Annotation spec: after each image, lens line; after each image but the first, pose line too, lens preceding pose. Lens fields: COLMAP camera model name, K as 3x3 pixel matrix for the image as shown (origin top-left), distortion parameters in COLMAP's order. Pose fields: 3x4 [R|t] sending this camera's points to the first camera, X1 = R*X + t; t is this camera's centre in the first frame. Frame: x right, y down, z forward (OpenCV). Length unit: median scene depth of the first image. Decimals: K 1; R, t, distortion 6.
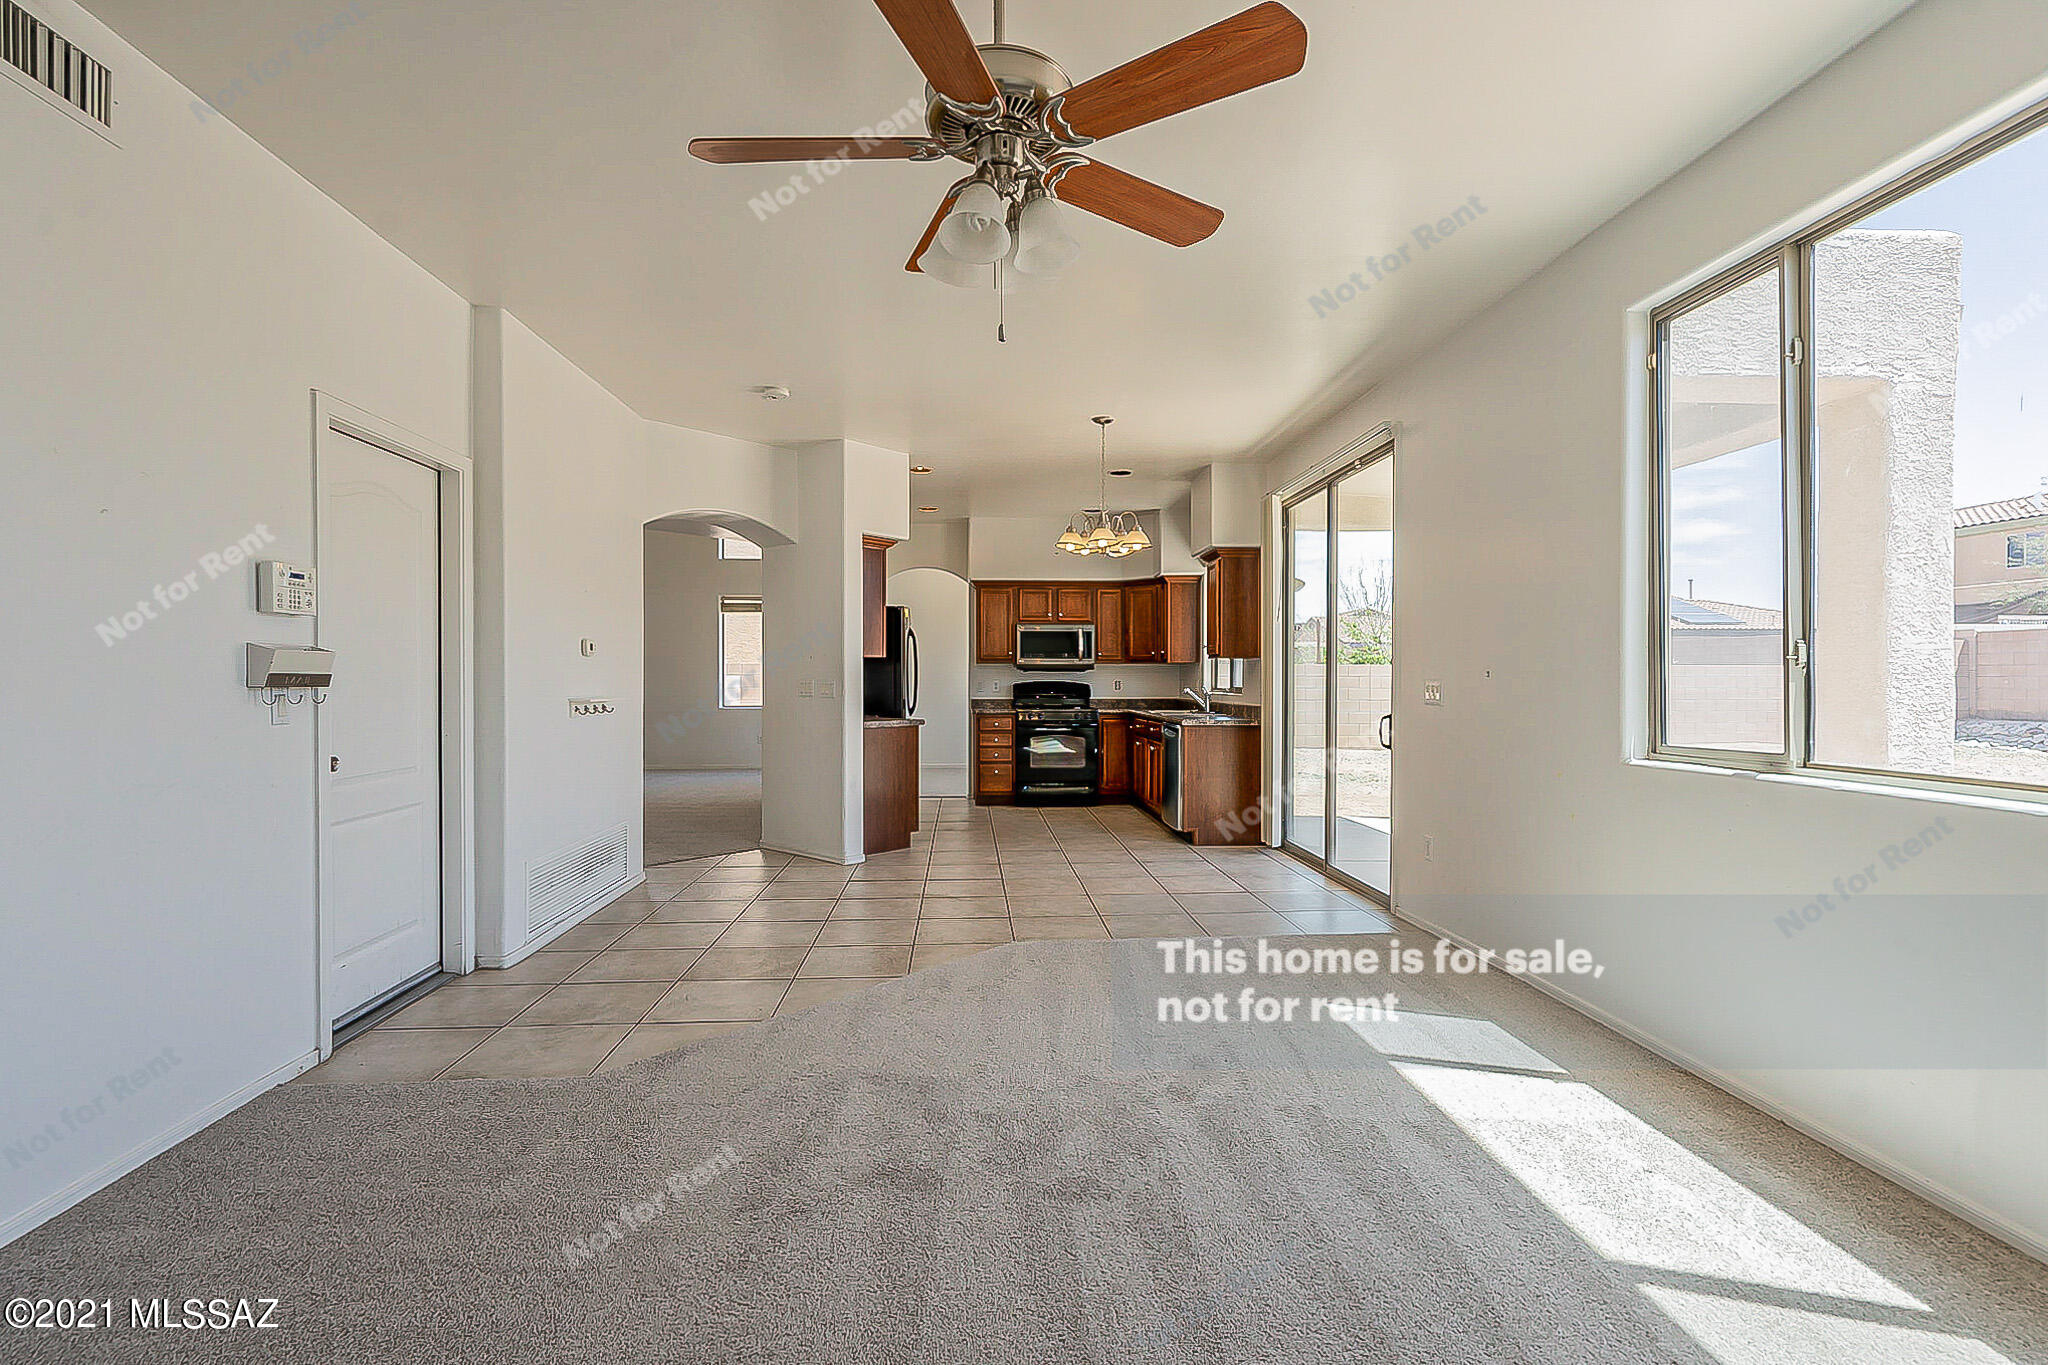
lens RADIAL K [[951.7, 0, 1017.6], [0, 951.7, 680.4], [0, 0, 1]] dist [0.004094, 0.001379]
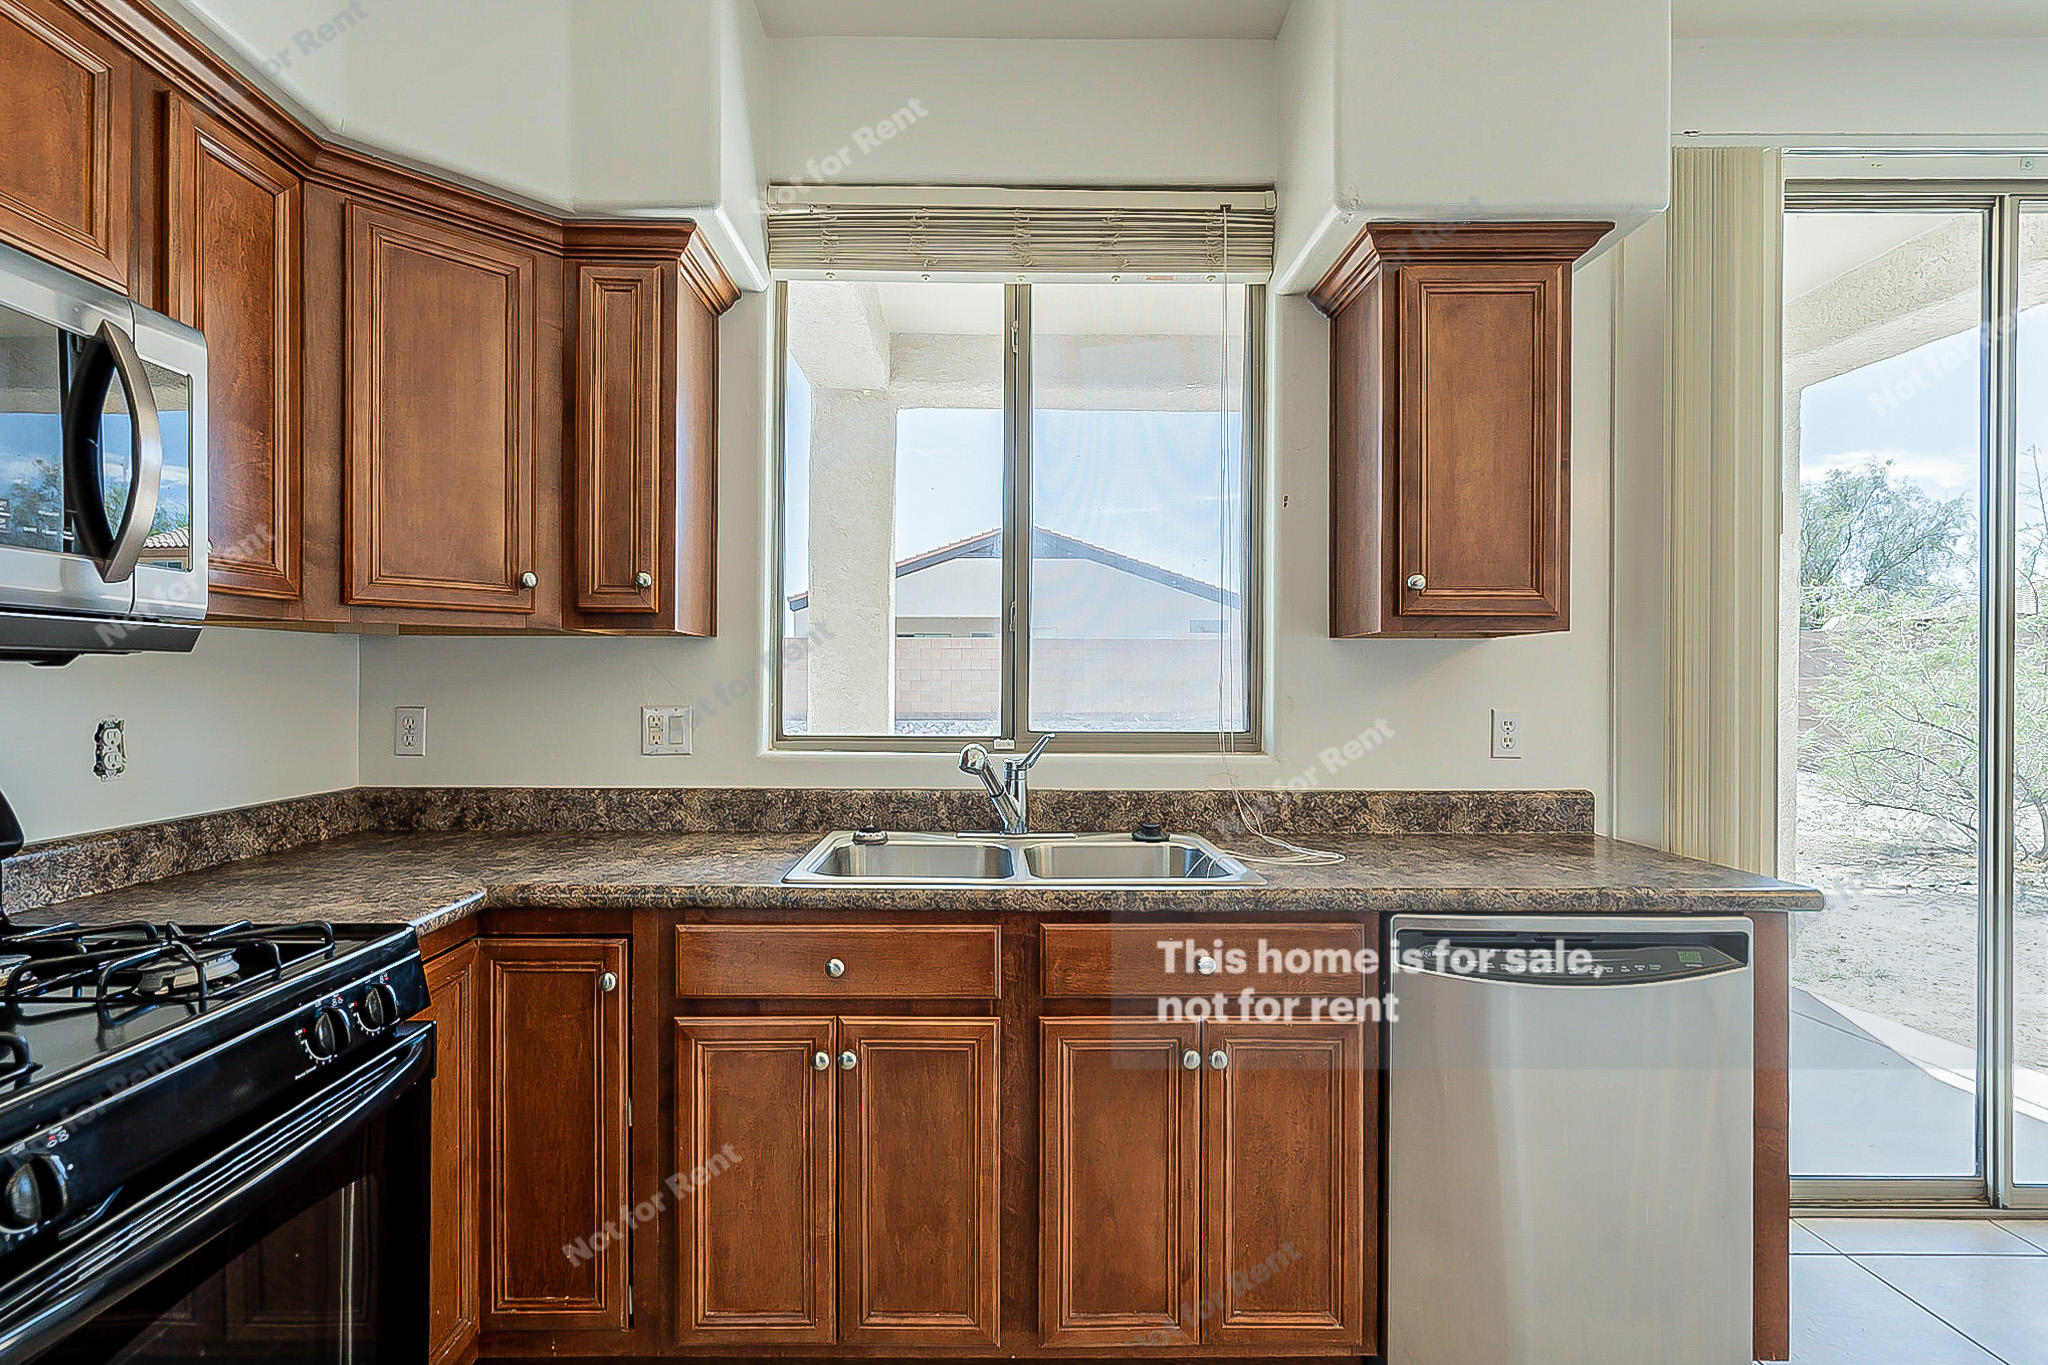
lens RADIAL K [[951.7, 0, 1009.0], [0, 951.7, 688.4], [0, 0, 1]] dist [0.004094, 0.001379]
pose [[0.054123, -0.000964, 0.998534, -0.055202], [-0.000250, 0.999999, 0.000979, -0.005486], [-0.998534, -0.000303, 0.054123, 0.902579]]
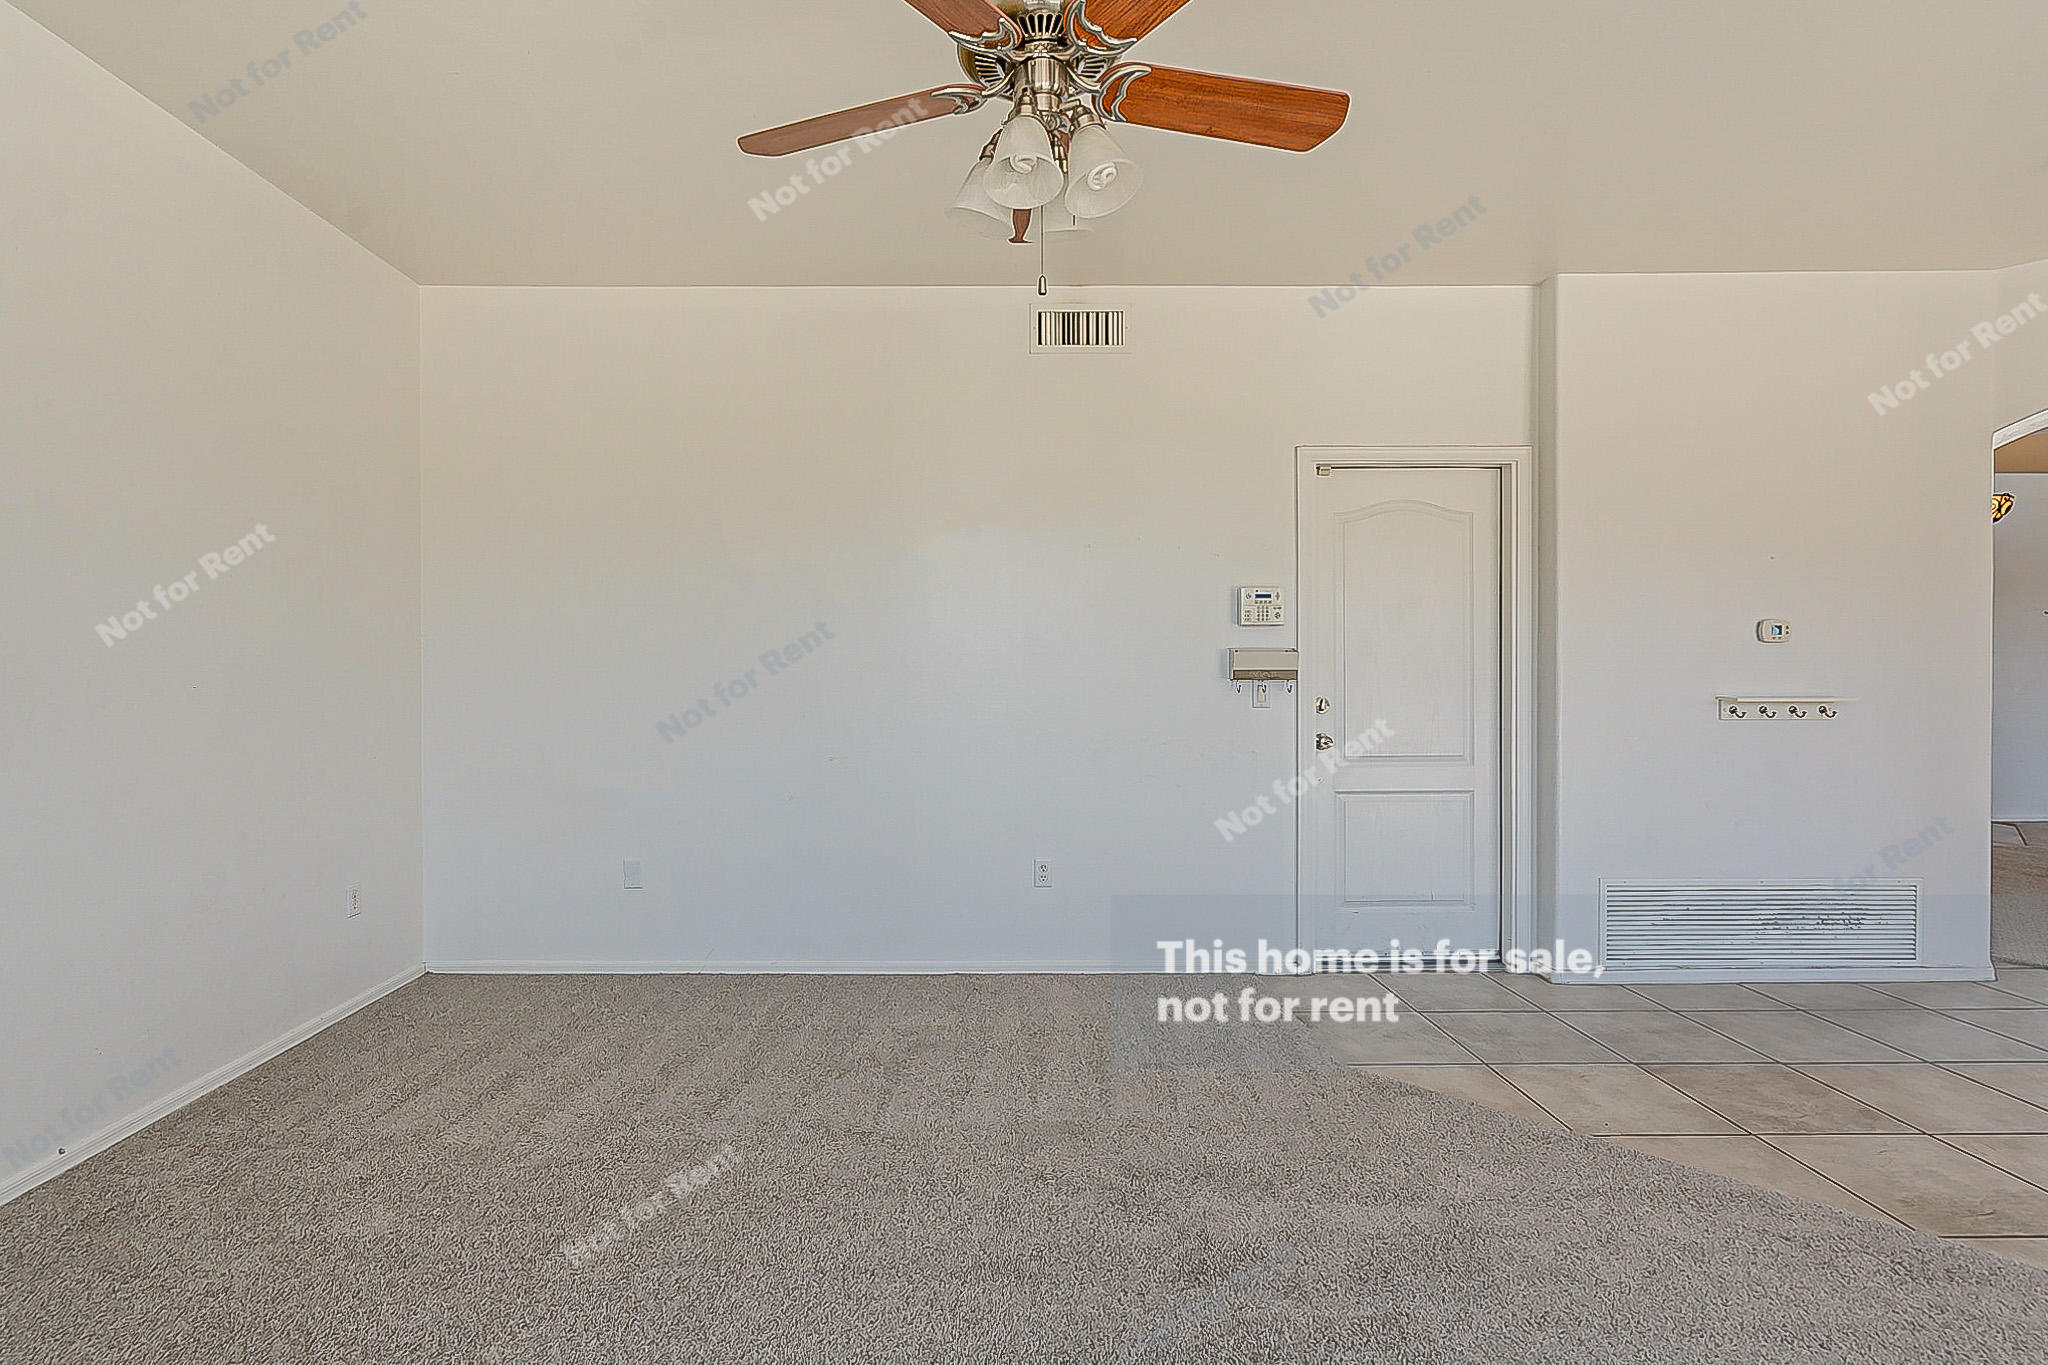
lens RADIAL K [[951.7, 0, 980.1], [0, 951.7, 680.1], [0, 0, 1]] dist [0.004094, 0.001379]
pose [[-0.056908, 0.004474, -0.998369, 0.192700], [0.000309, 0.999990, 0.004464, 0.000510], [0.998379, -0.000055, -0.056909, 0.222044]]
